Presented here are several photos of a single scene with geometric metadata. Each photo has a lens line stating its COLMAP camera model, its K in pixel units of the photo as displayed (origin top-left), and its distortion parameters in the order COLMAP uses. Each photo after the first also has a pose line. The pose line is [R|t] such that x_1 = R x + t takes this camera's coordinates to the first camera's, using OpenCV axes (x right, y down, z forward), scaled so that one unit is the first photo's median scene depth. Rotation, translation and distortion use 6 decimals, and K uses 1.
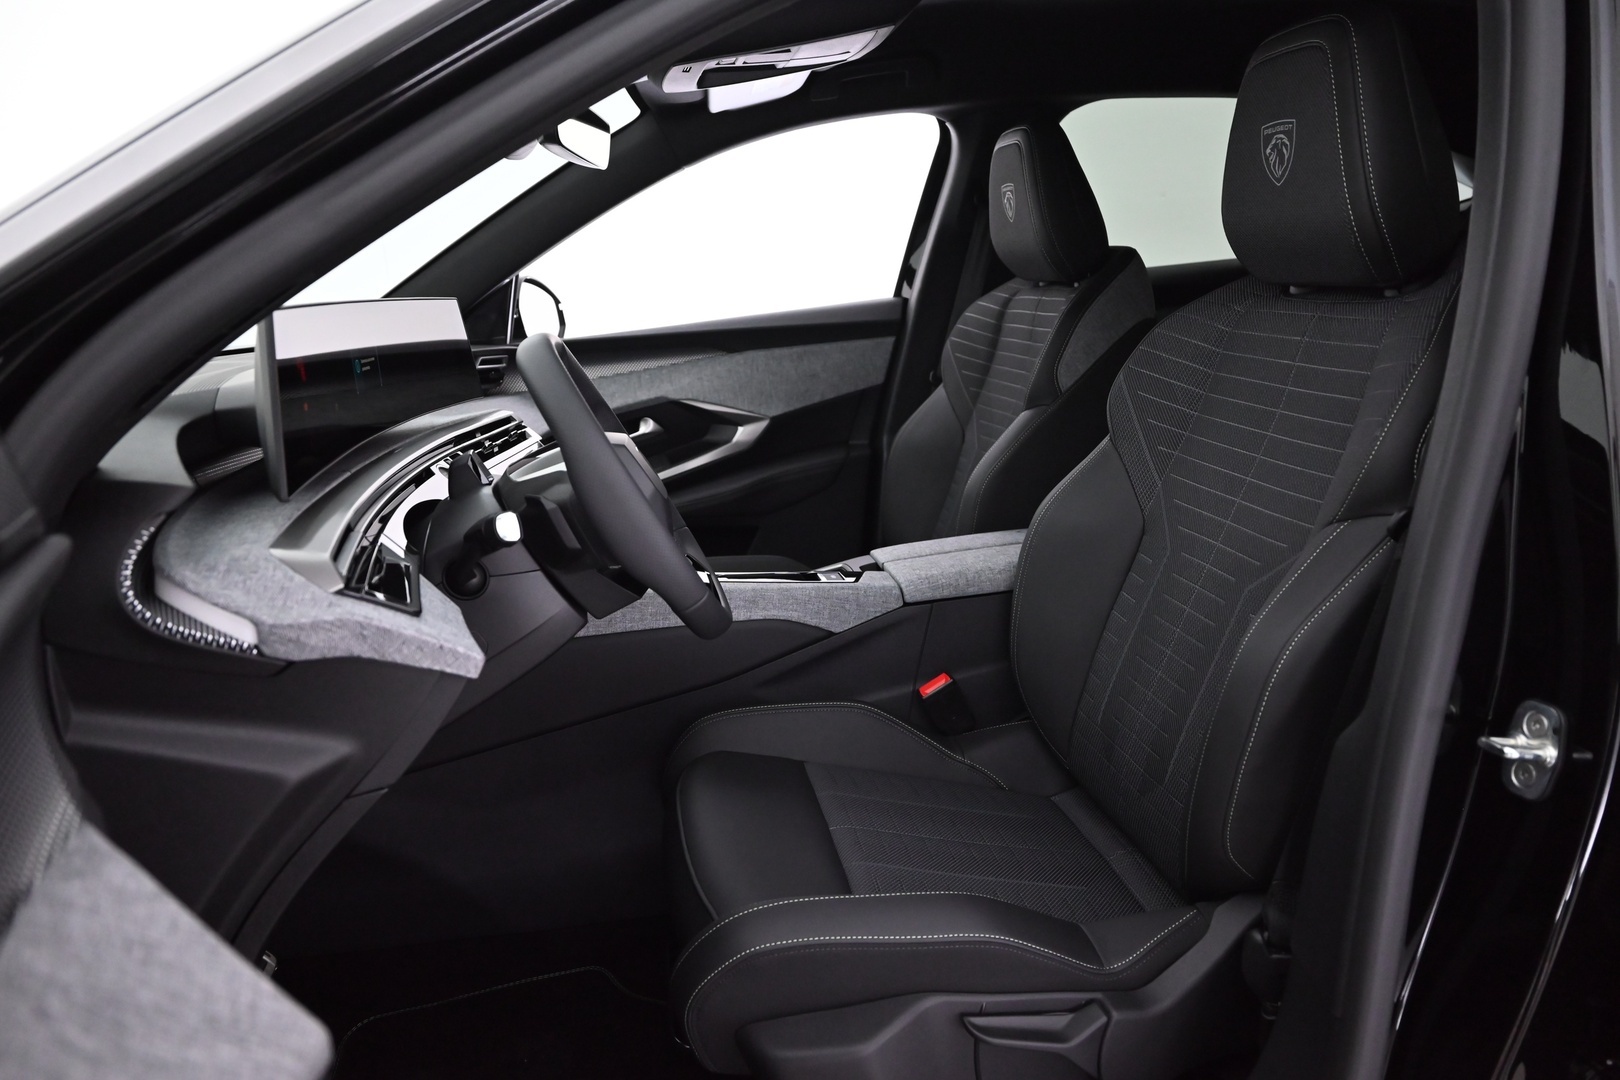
lens RADIAL K [[1092.6, 0, 813.5], [0, 1092.6, 537.2], [0, 0, 1]] dist [-0.004840, 0.002331]
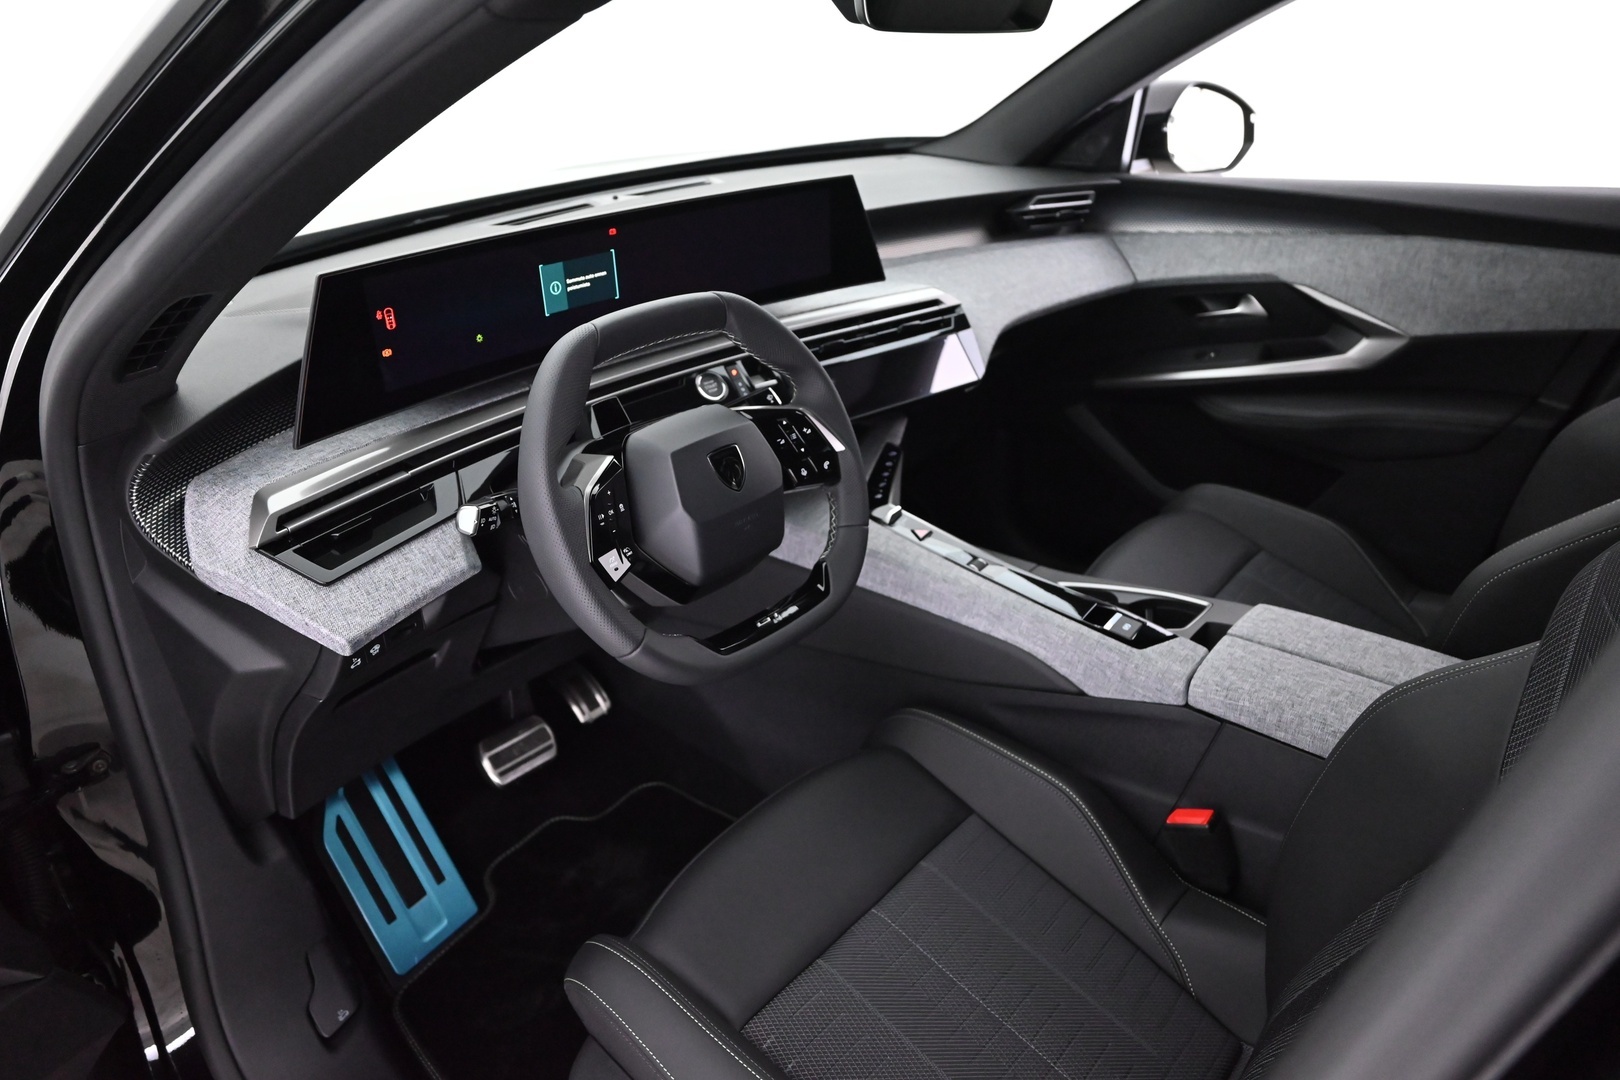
lens RADIAL K [[1092.6, 0, 813.0], [0, 1092.6, 541.9], [0, 0, 1]] dist [-0.004840, 0.002331]
pose [[0.625199, 0.401452, -0.669300, 0.248985], [-0.196345, 0.910887, 0.362951, -0.170509], [0.755364, -0.095503, 0.648308, 0.230134]]
